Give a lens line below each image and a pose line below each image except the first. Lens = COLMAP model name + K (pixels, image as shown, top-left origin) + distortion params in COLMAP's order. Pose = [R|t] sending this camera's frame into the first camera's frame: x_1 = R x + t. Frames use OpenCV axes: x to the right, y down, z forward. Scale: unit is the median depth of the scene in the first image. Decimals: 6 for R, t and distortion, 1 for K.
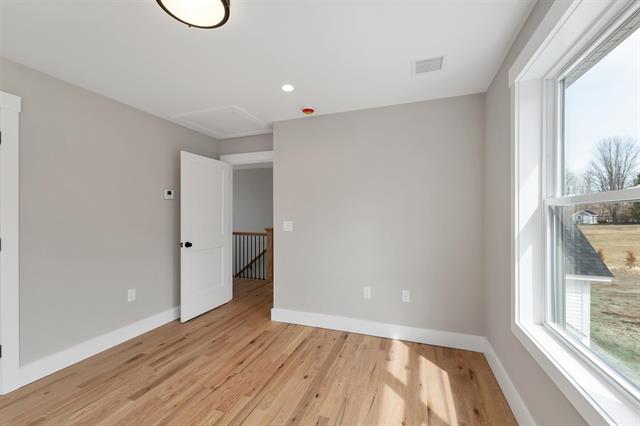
lens RADIAL K [[269.8, 0, 320.1], [0, 269.8, 215.8], [0, 0, 1]] dist [-0.000806, 0.000087]
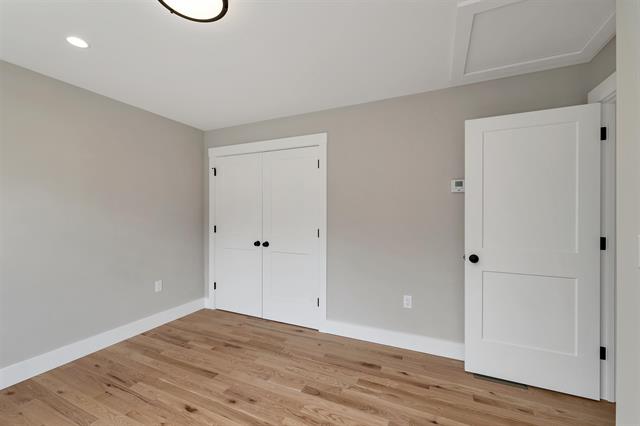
lens RADIAL K [[263.5, 0, 318.7], [0, 263.5, 215.6], [0, 0, 1]] dist [0.001823, 0.000210]
pose [[-0.092444, 0.004485, -0.995708, 0.242888], [-0.000183, 0.999990, 0.004521, -0.002715], [0.995718, 0.000600, -0.092442, 0.874881]]
